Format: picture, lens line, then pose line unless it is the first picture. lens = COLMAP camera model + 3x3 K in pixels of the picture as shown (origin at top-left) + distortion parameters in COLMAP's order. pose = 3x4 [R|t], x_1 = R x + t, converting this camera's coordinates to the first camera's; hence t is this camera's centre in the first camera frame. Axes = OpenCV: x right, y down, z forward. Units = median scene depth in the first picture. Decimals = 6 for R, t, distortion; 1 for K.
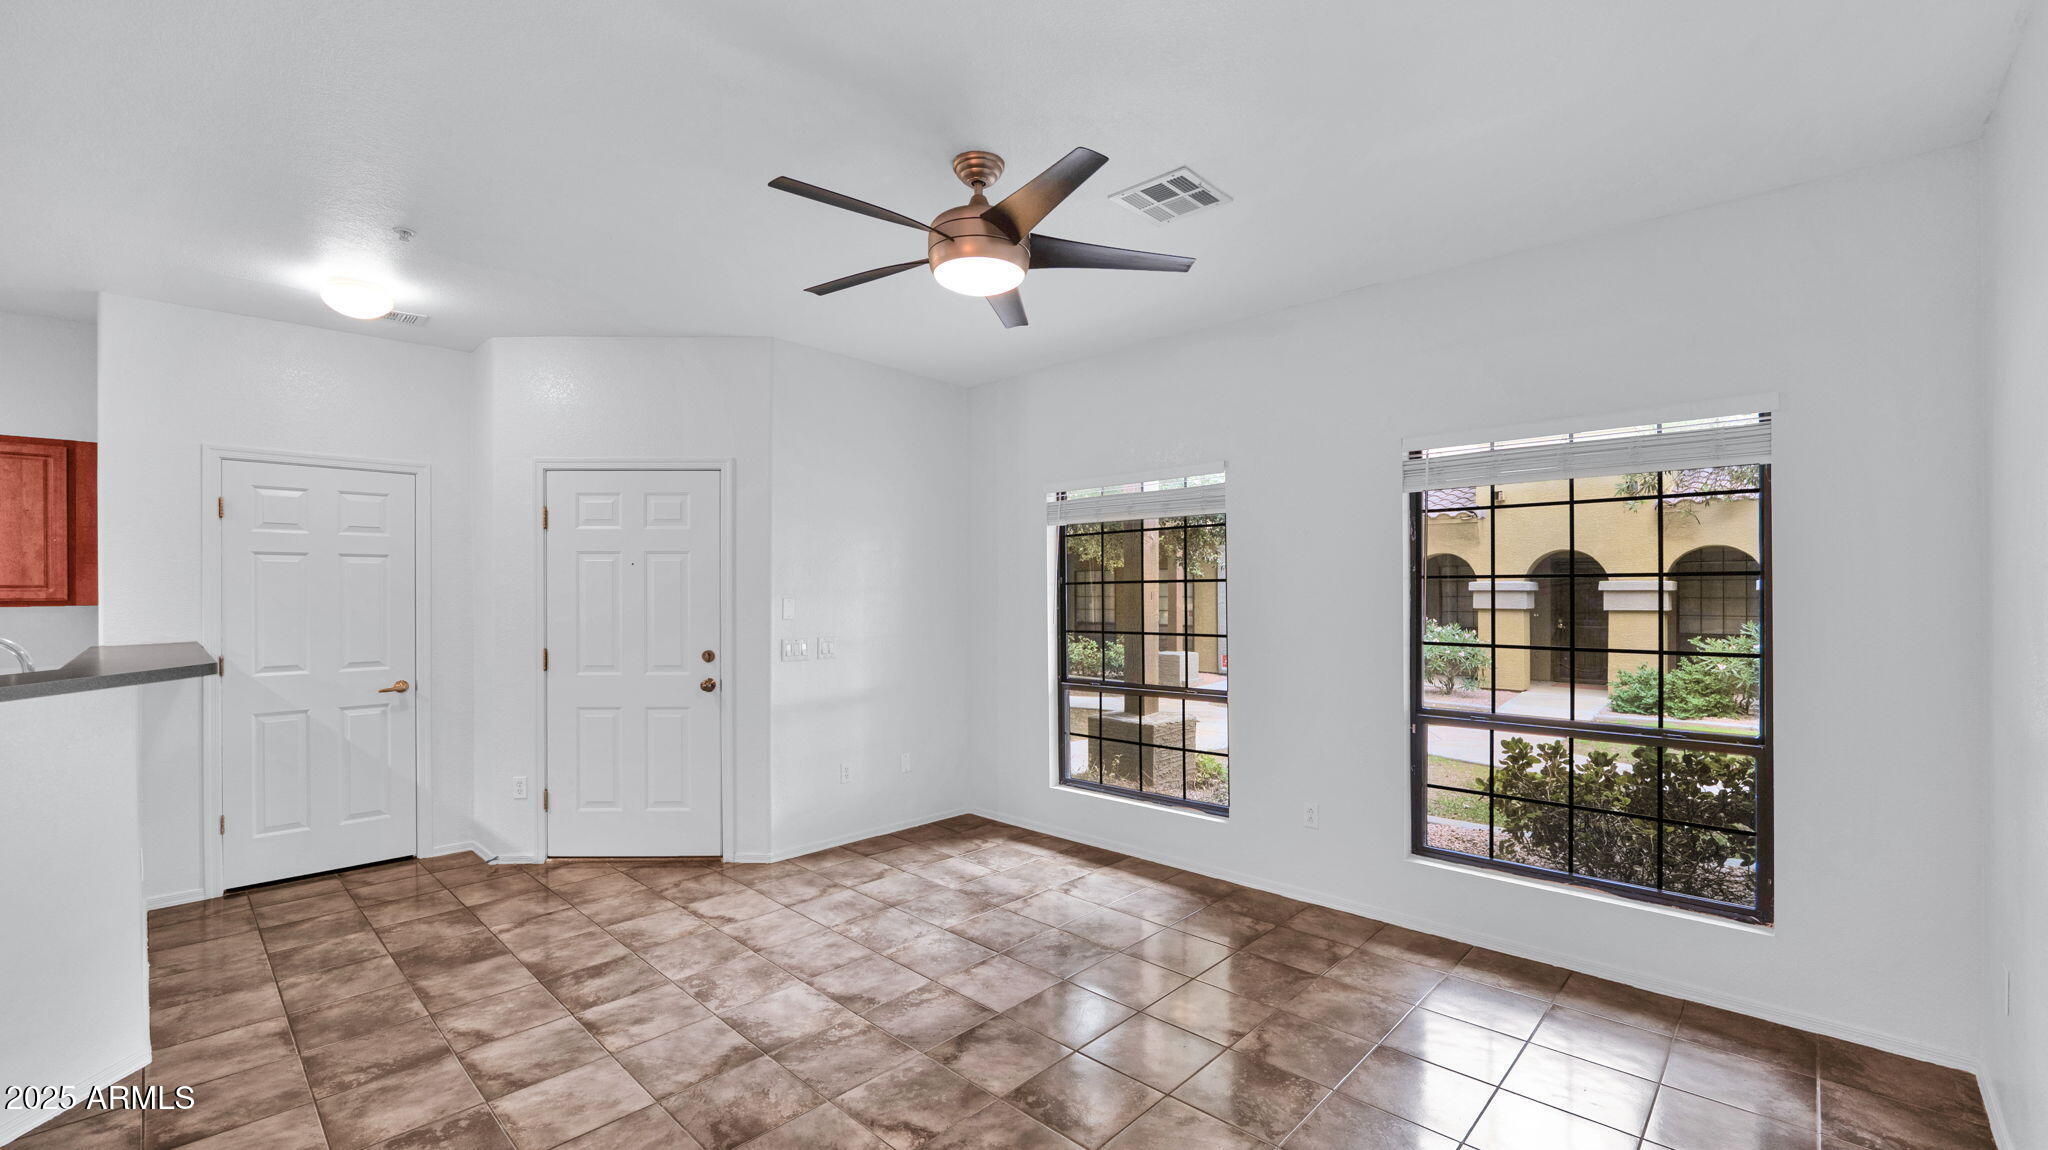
lens RADIAL K [[845.9, 0, 1019.3], [0, 845.9, 584.3], [0, 0, 1]] dist [-0.006909, -0.000842]
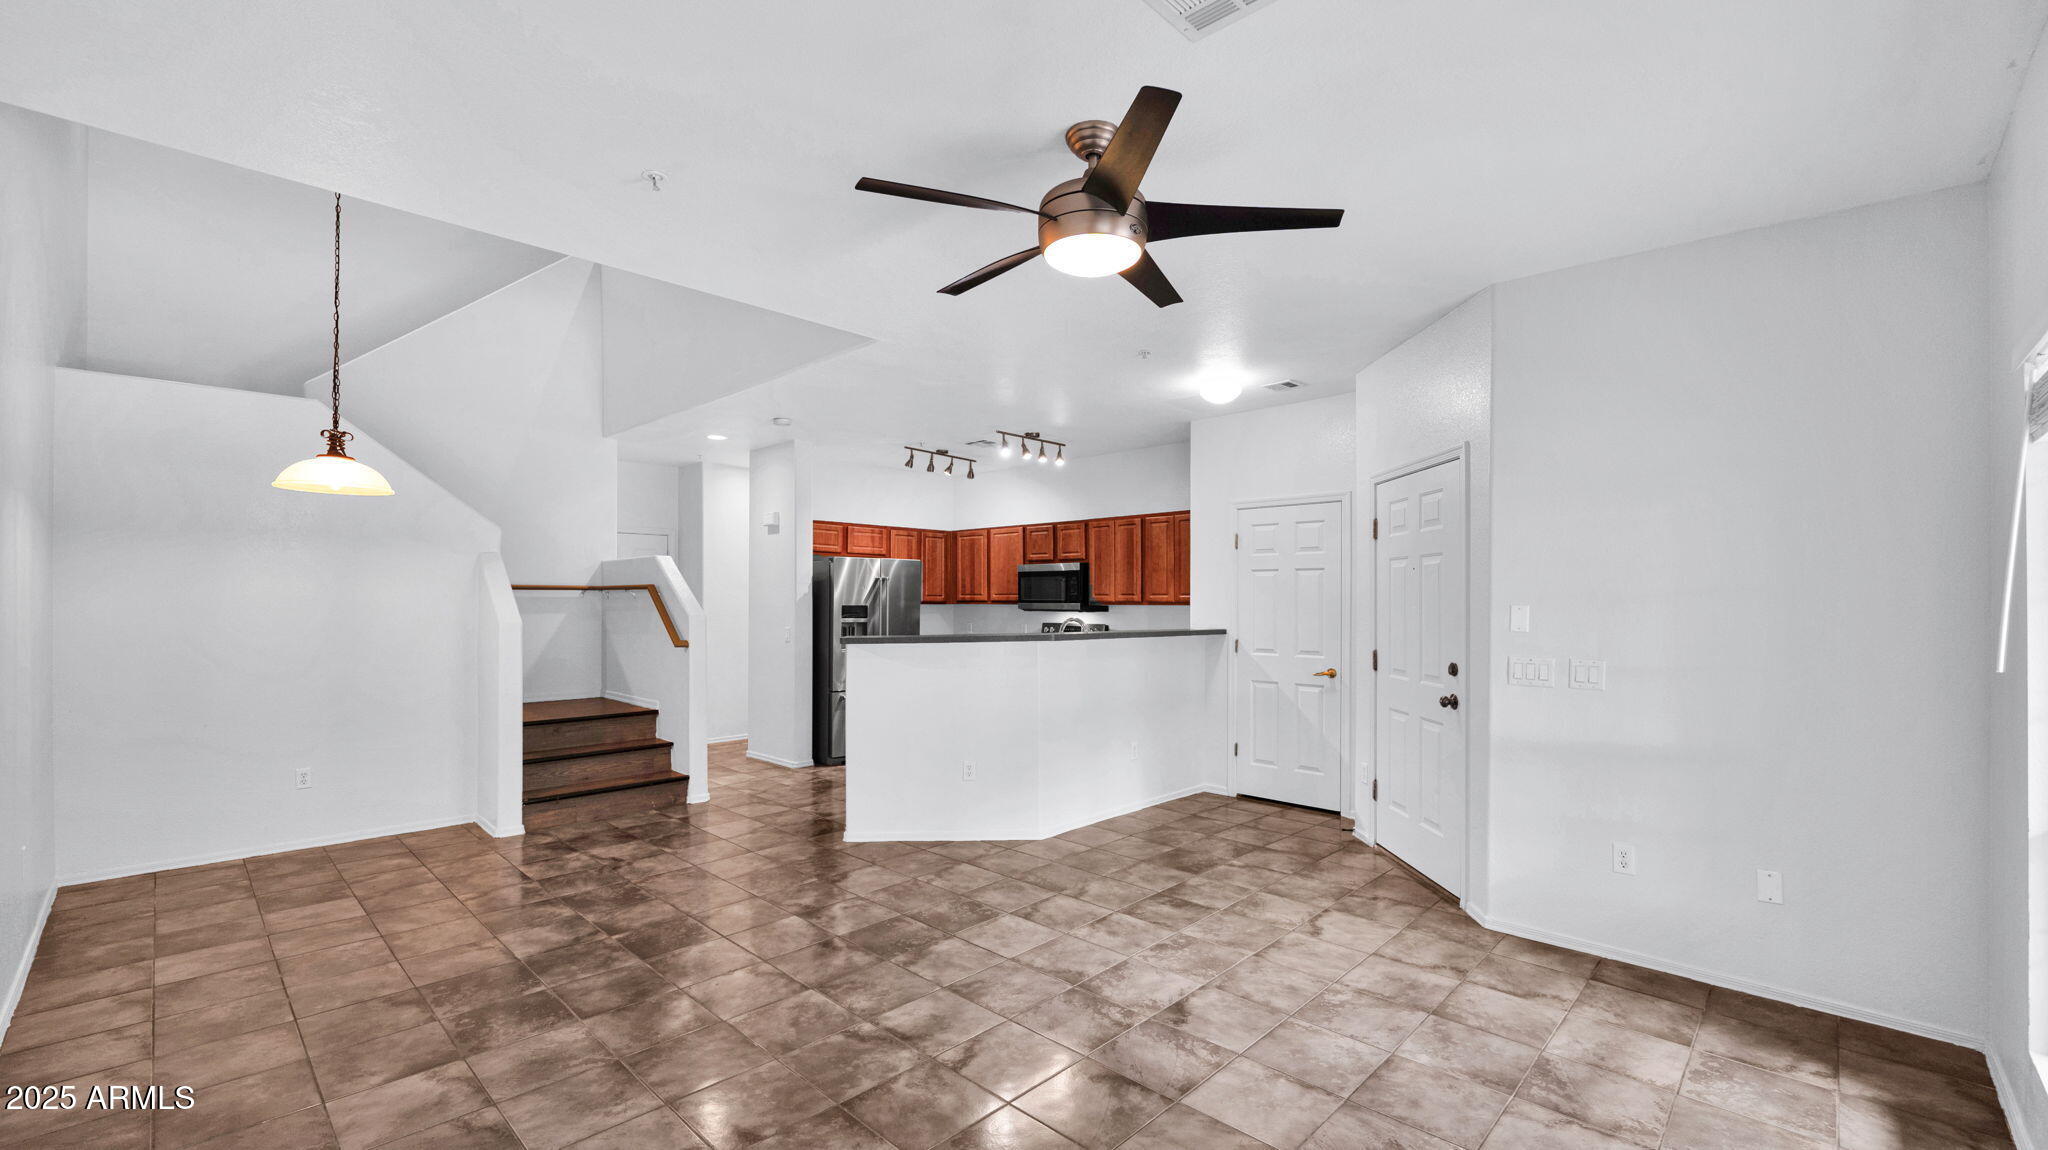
lens RADIAL K [[845.9, 0, 1016.2], [0, 845.9, 590.7], [0, 0, 1]] dist [-0.006909, -0.000842]
pose [[-0.013386, -0.009795, -0.999862, 0.659477], [0.007363, 0.999924, -0.009894, 0.010390], [0.999883, -0.007495, -0.013313, 0.694097]]
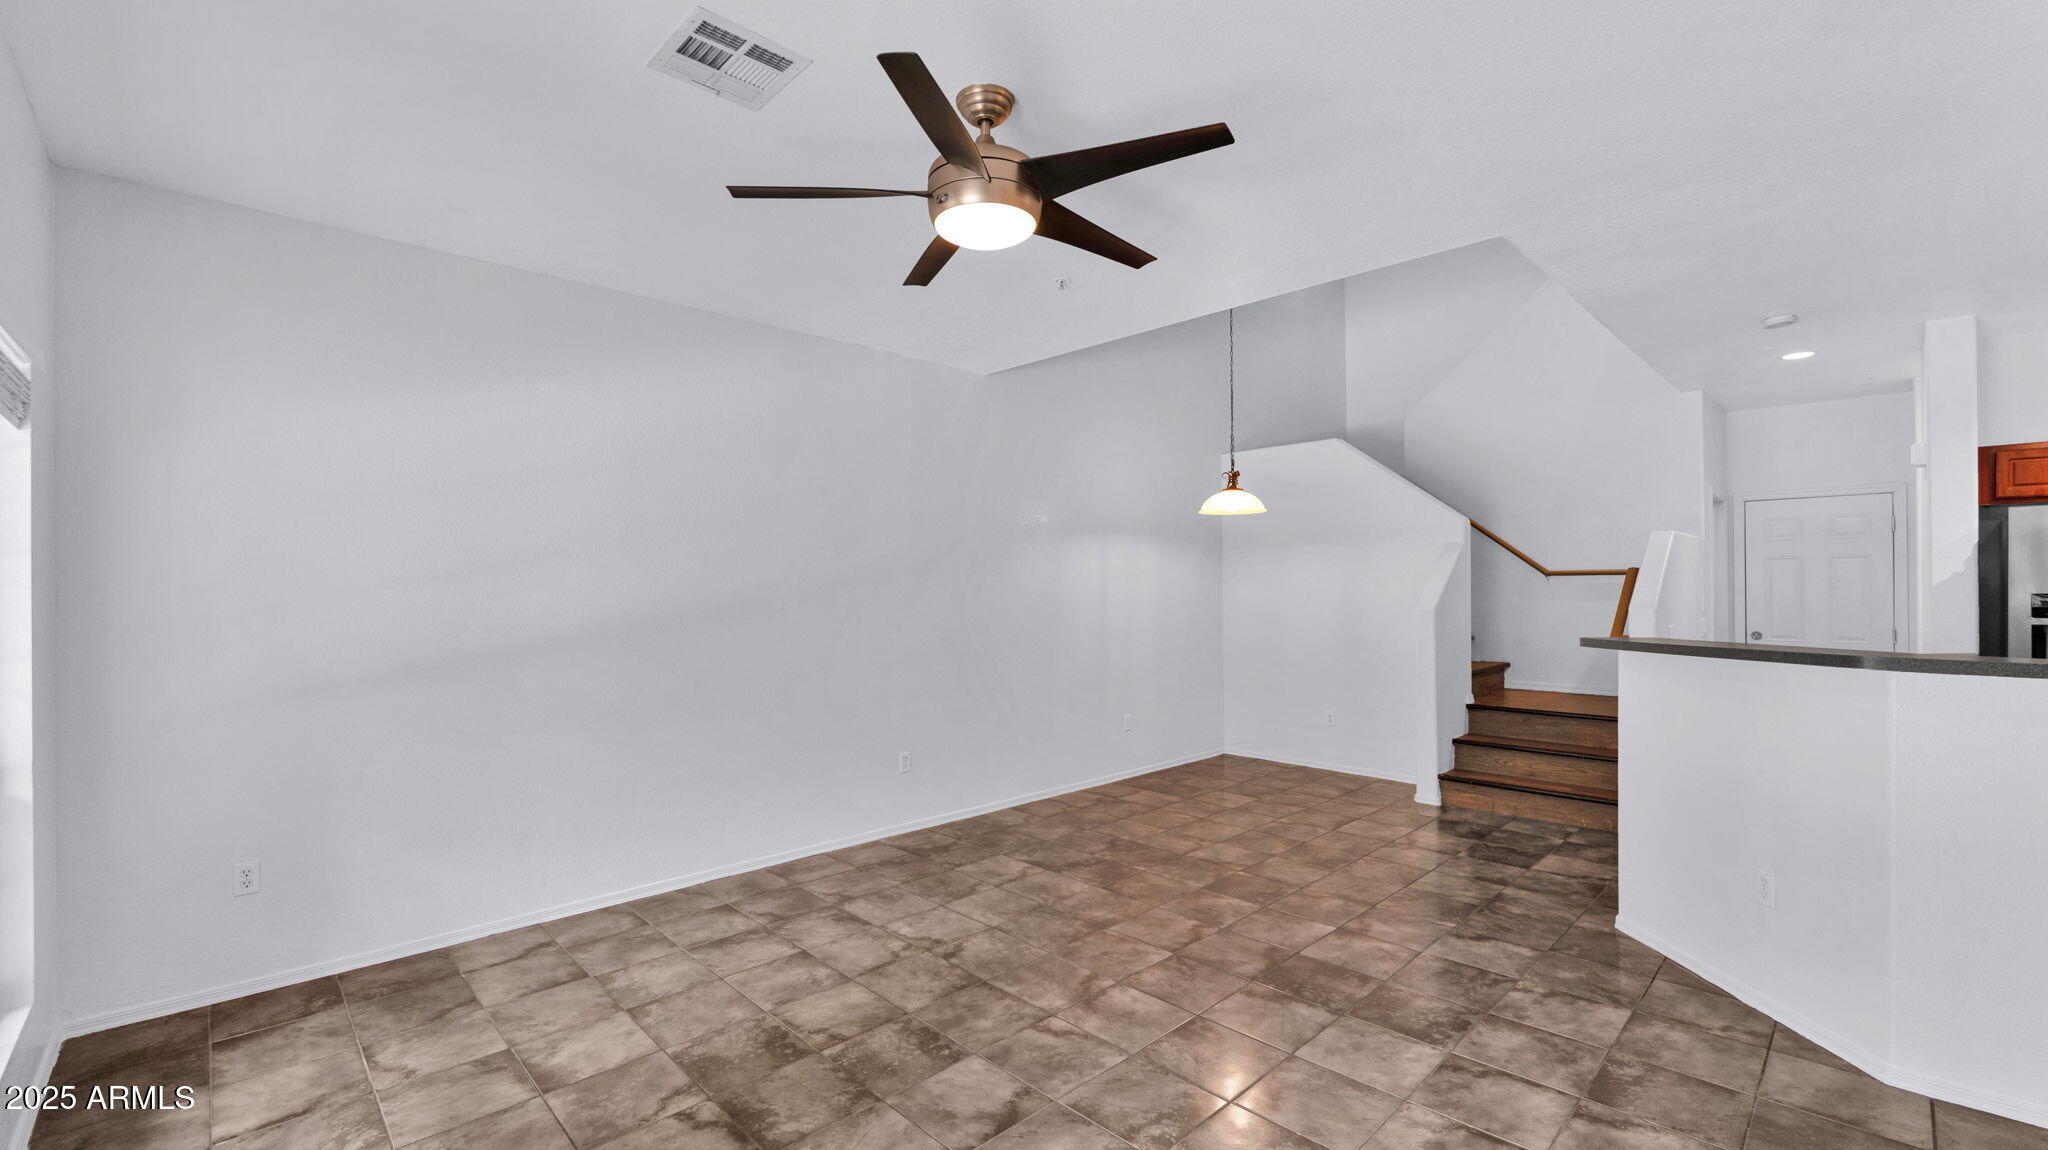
lens RADIAL K [[845.9, 0, 1027.6], [0, 845.9, 581.6], [0, 0, 1]] dist [-0.006909, -0.000842]
pose [[-0.999428, 0.005411, 0.033379, -0.087732], [0.004860, 0.999851, -0.016580, 0.018405], [-0.033463, -0.016409, -0.999305, 1.406158]]
